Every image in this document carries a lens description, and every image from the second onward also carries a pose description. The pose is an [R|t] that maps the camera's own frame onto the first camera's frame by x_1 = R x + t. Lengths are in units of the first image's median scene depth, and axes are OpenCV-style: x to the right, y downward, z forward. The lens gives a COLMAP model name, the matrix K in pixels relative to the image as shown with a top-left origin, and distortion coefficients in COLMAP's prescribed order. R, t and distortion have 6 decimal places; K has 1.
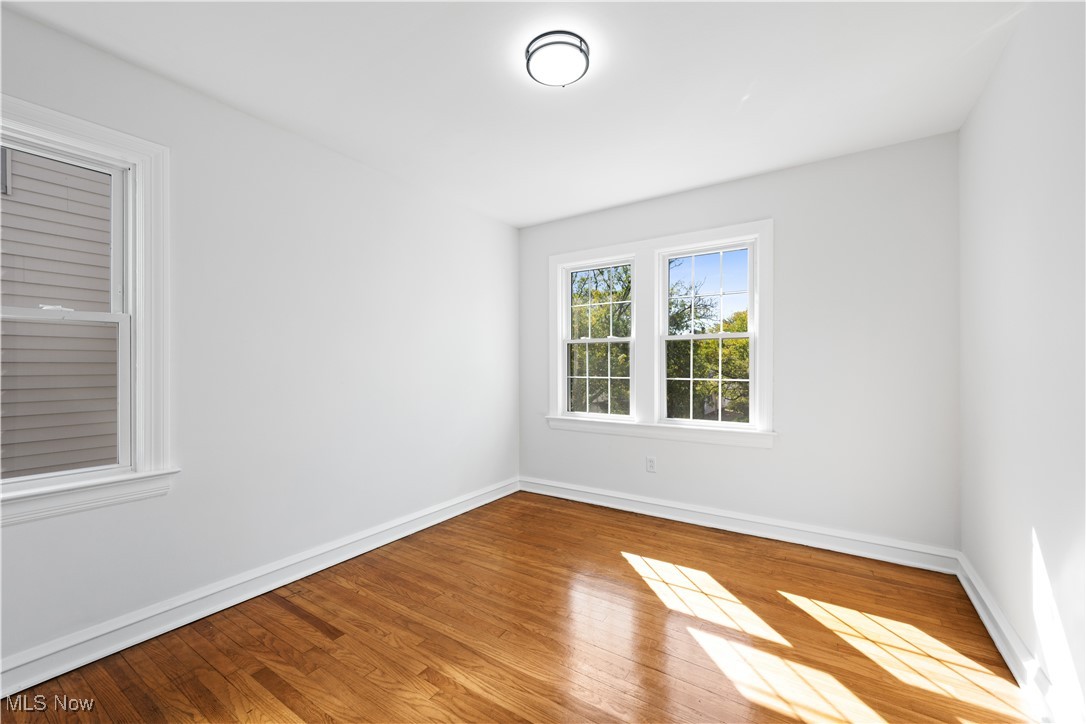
lens RADIAL K [[434.6, 0, 540.2], [0, 434.6, 363.4], [0, 0, 1]] dist [0.000134, 0.000138]
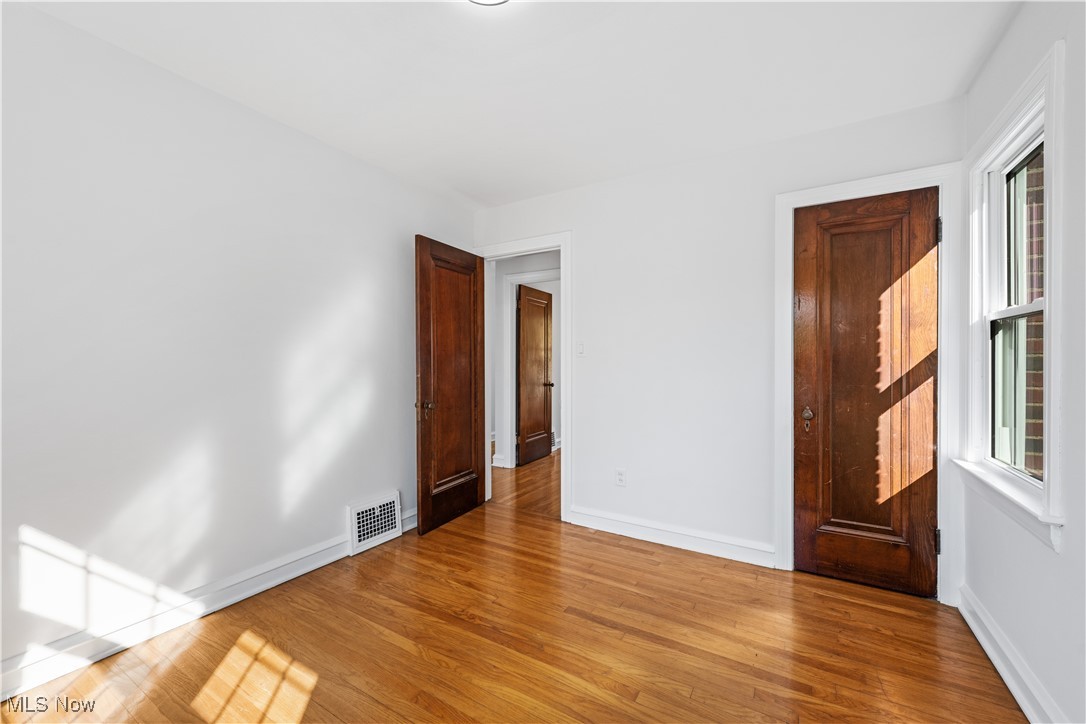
lens RADIAL K [[434.6, 0, 541.3], [0, 434.6, 360.2], [0, 0, 1]] dist [0.000134, 0.000138]
pose [[-0.998910, 0.002537, -0.046618, -0.027331], [0.002247, 0.999978, 0.006271, -0.011678], [0.046632, 0.006160, -0.998893, 2.024057]]
